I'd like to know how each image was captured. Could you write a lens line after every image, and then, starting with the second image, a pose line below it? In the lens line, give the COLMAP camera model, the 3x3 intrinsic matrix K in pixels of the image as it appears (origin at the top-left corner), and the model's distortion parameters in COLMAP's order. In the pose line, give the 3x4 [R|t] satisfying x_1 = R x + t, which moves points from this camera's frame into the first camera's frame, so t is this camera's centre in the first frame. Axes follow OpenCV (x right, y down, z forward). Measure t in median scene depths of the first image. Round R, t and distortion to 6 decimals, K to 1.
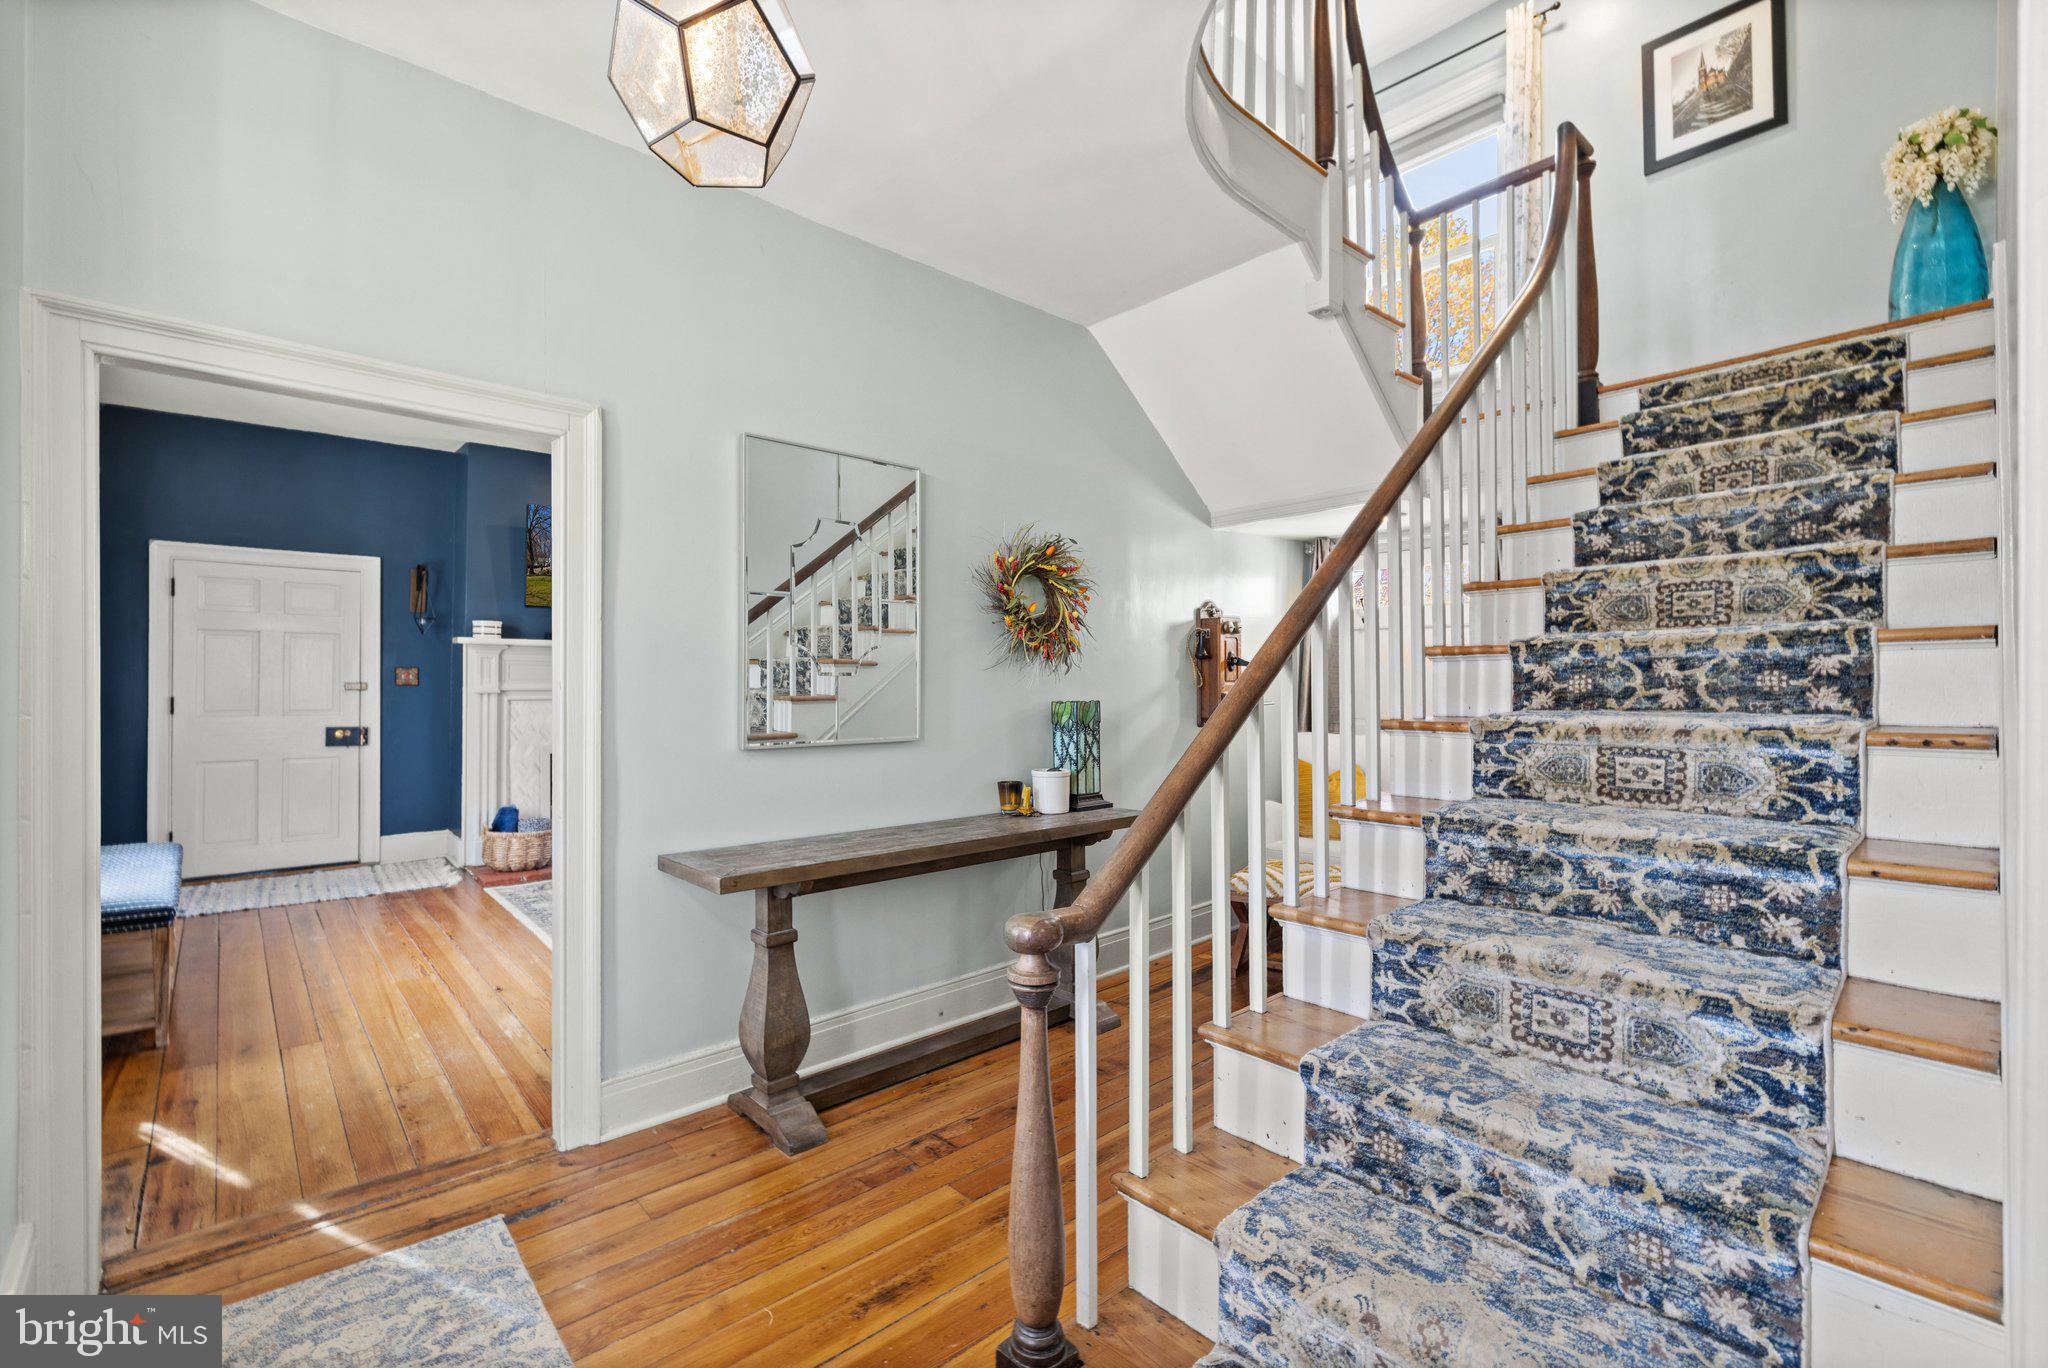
lens RADIAL K [[880.0, 0, 1022.9], [0, 880.0, 676.1], [0, 0, 1]] dist [-0.002629, 0.000076]
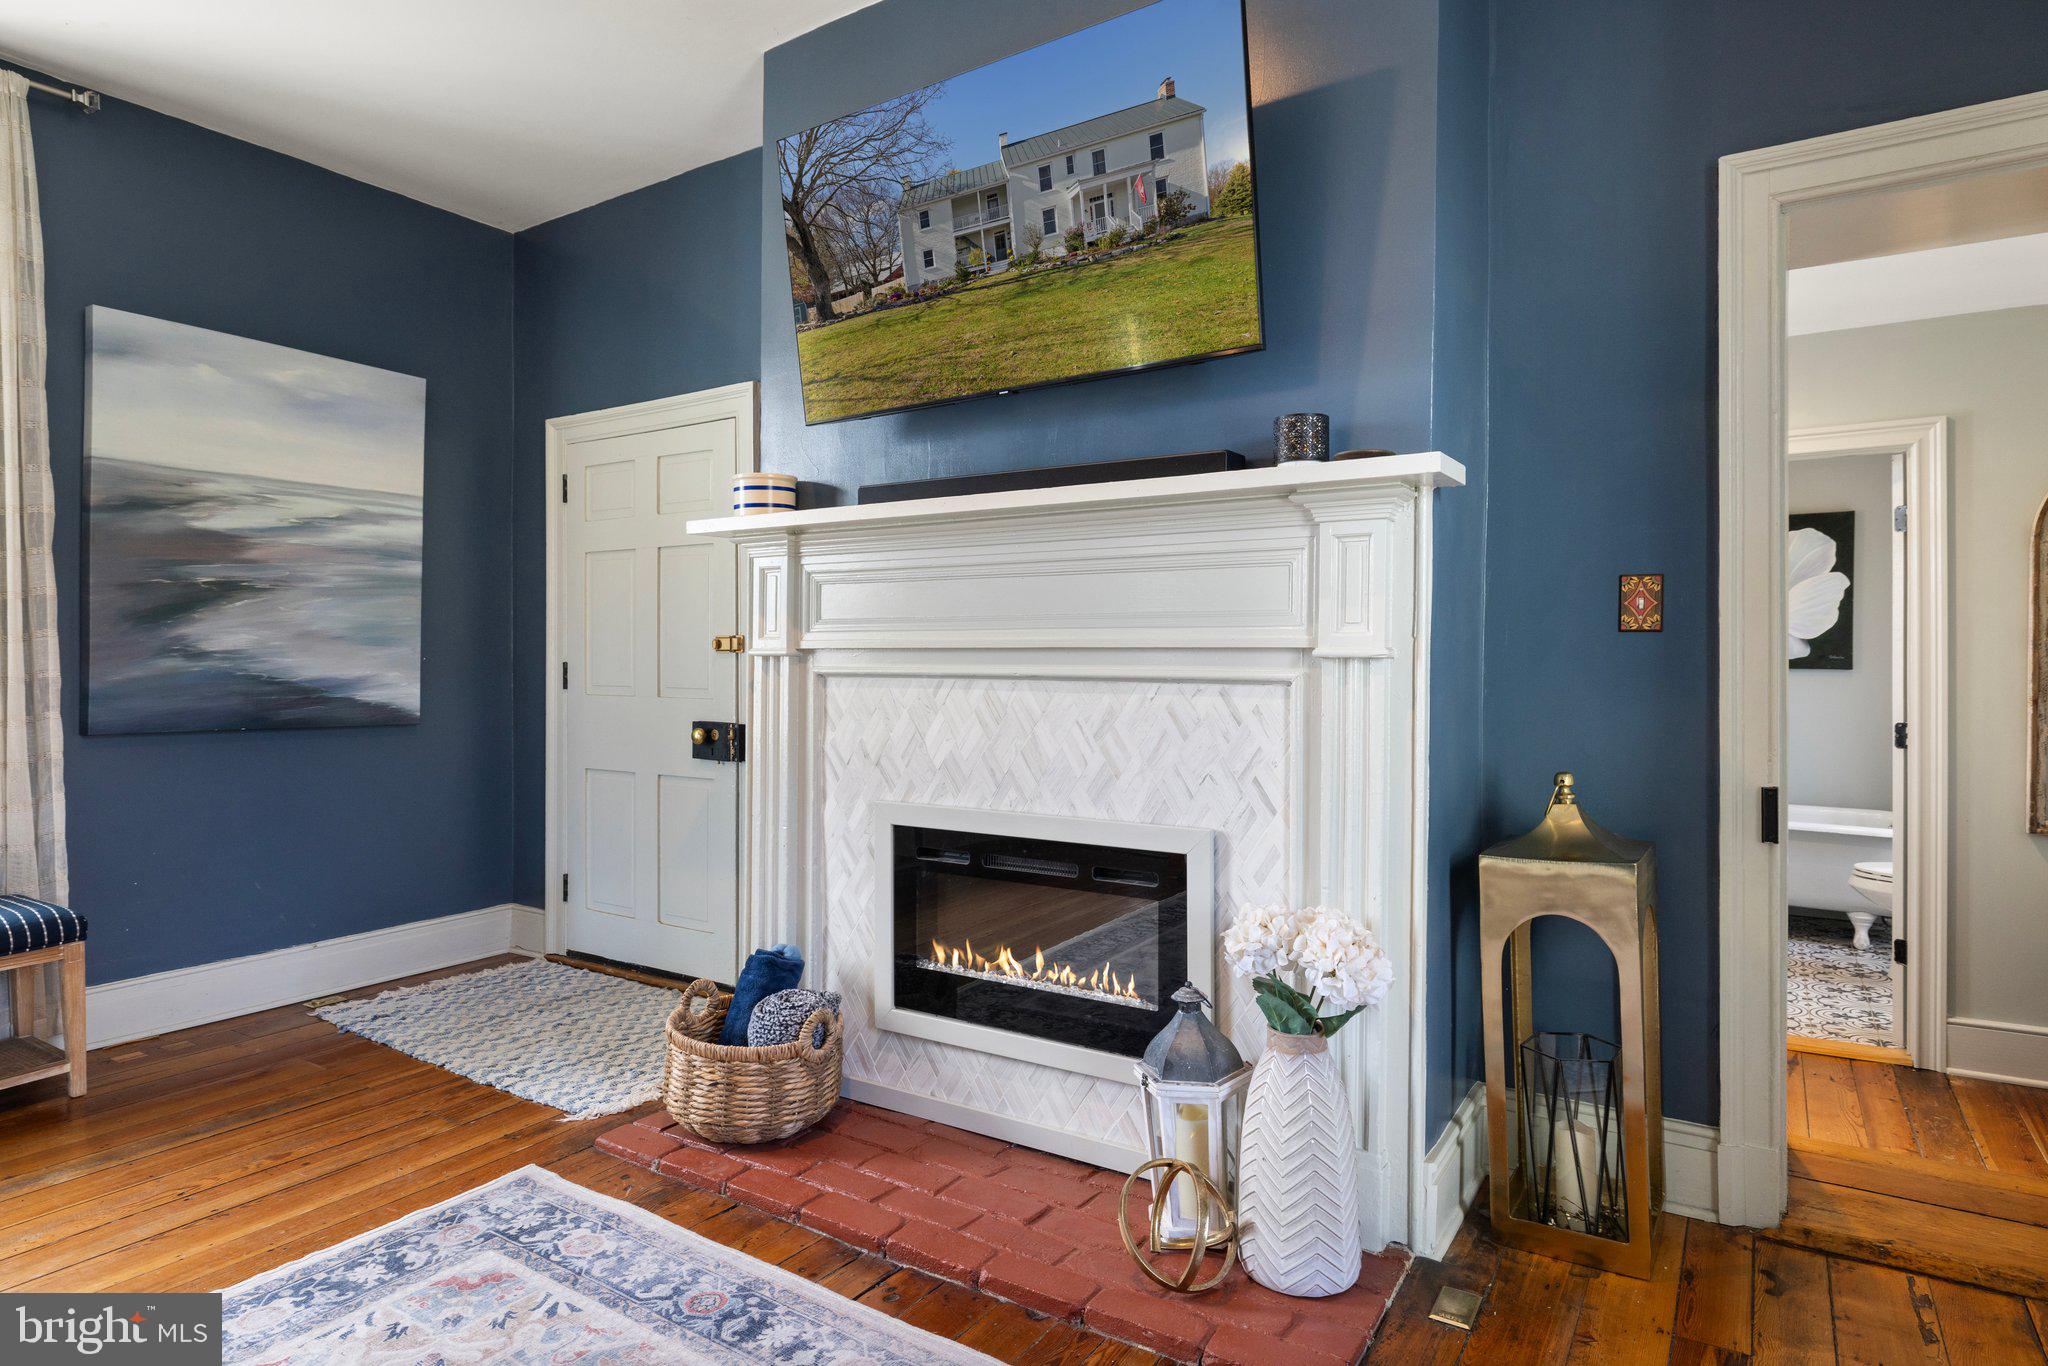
lens RADIAL K [[1170.4, 0, 1020.1], [0, 1170.4, 674.9], [0, 0, 1]] dist [-0.008016, -0.004472]
pose [[0.262612, 0.010516, -0.964844, -0.067547], [0.009009, 0.999870, 0.013350, 0.022438], [0.964860, -0.012199, 0.262483, 0.978518]]
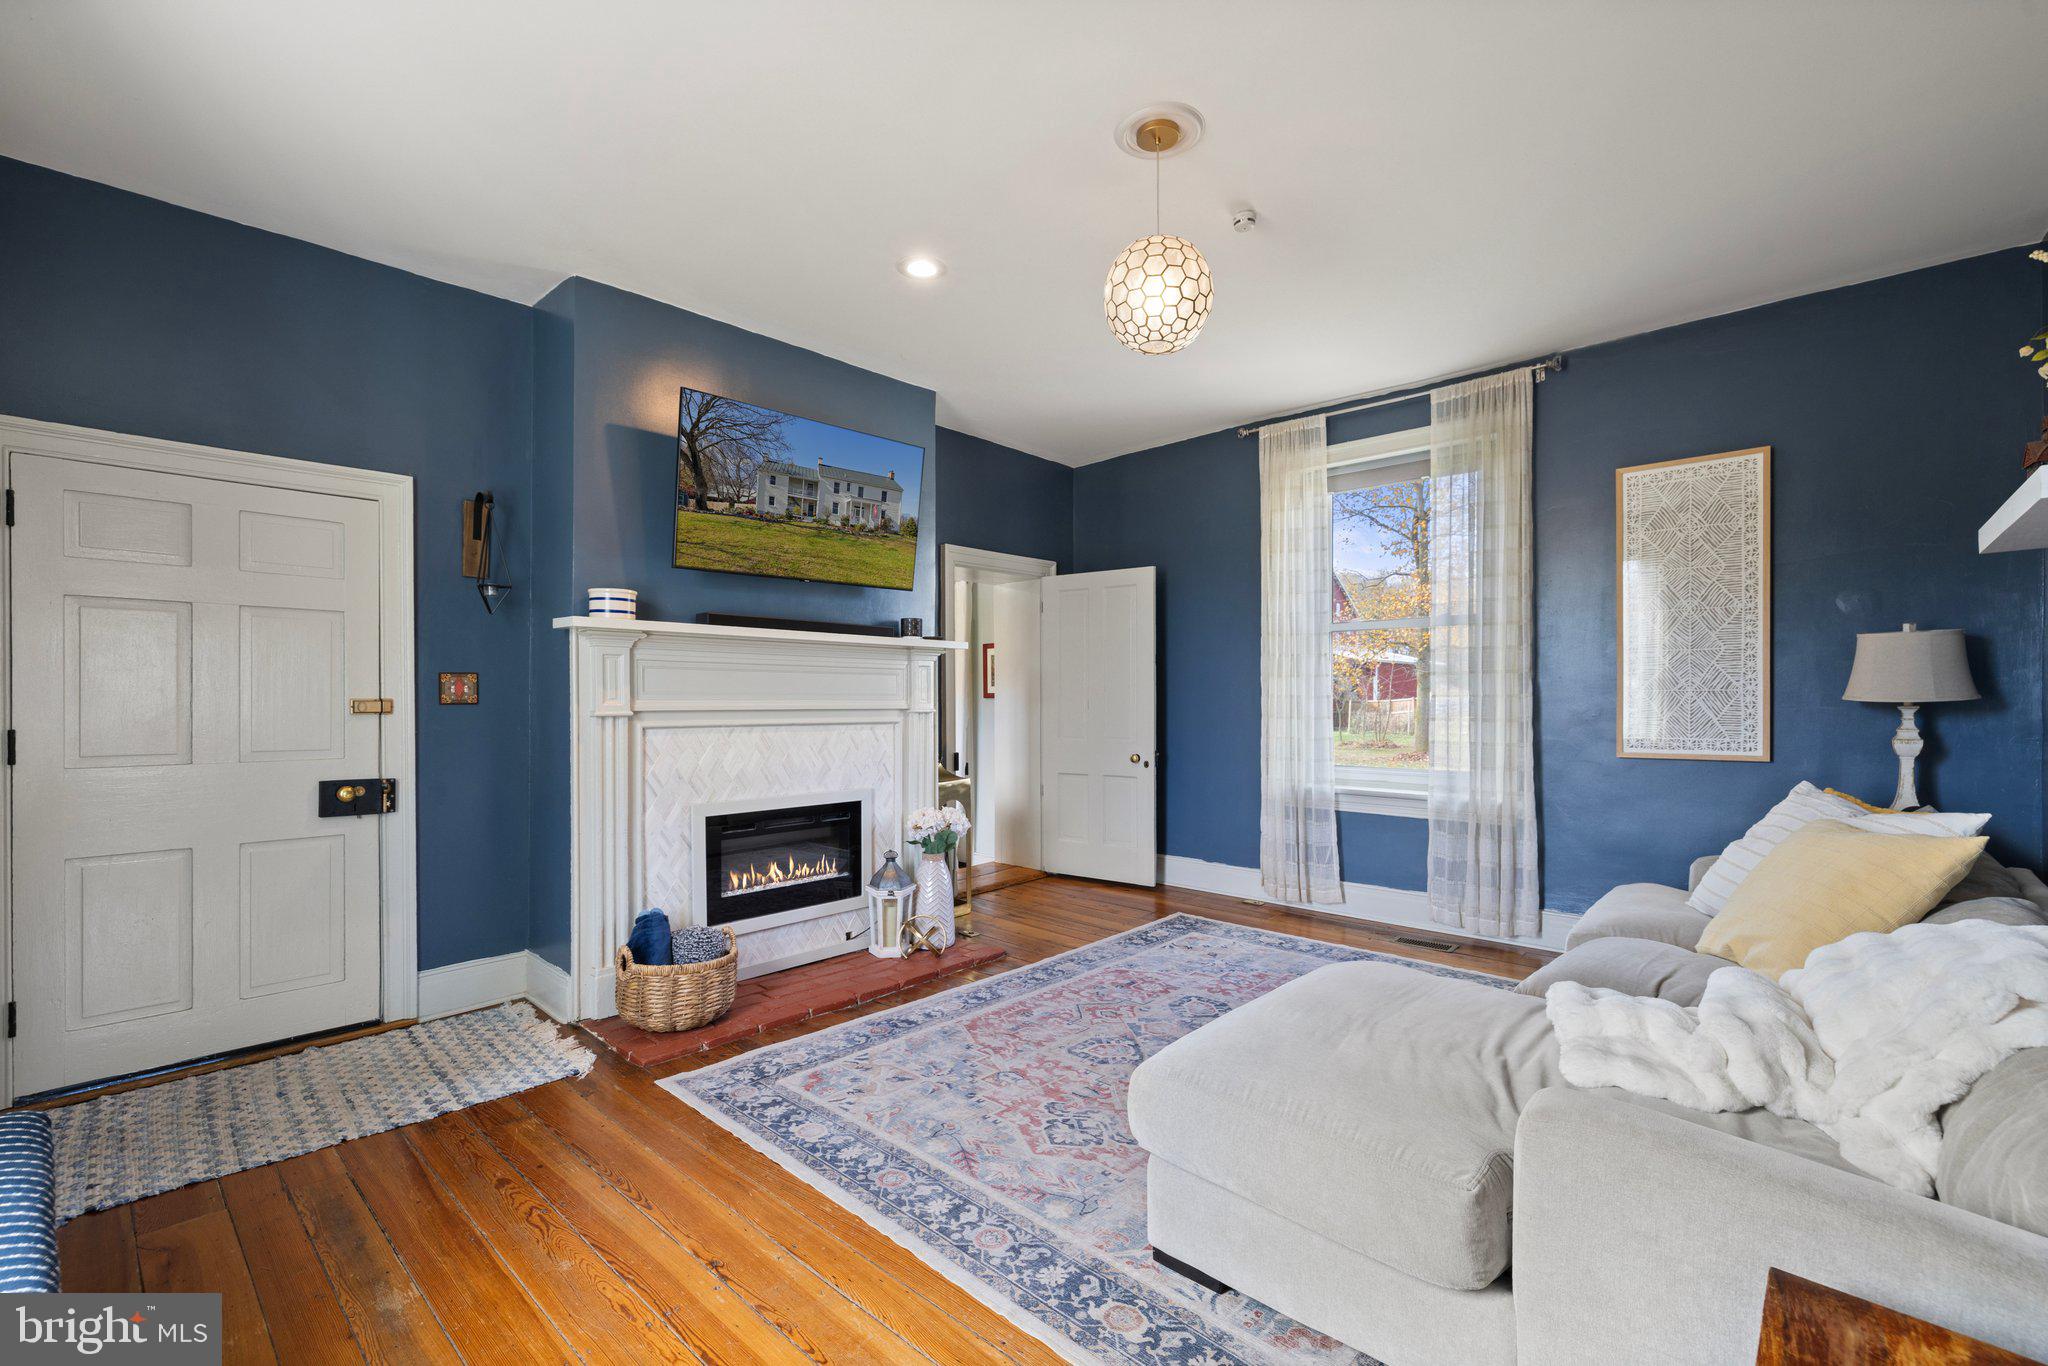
lens RADIAL K [[880.0, 0, 1019.7], [0, 880.0, 694.5], [0, 0, 1]] dist [-0.002629, 0.000076]
pose [[0.996023, -0.009267, 0.088609, -0.399834], [0.009198, 0.999957, 0.001181, 0.007209], [-0.088616, -0.000361, 0.996066, 0.409665]]
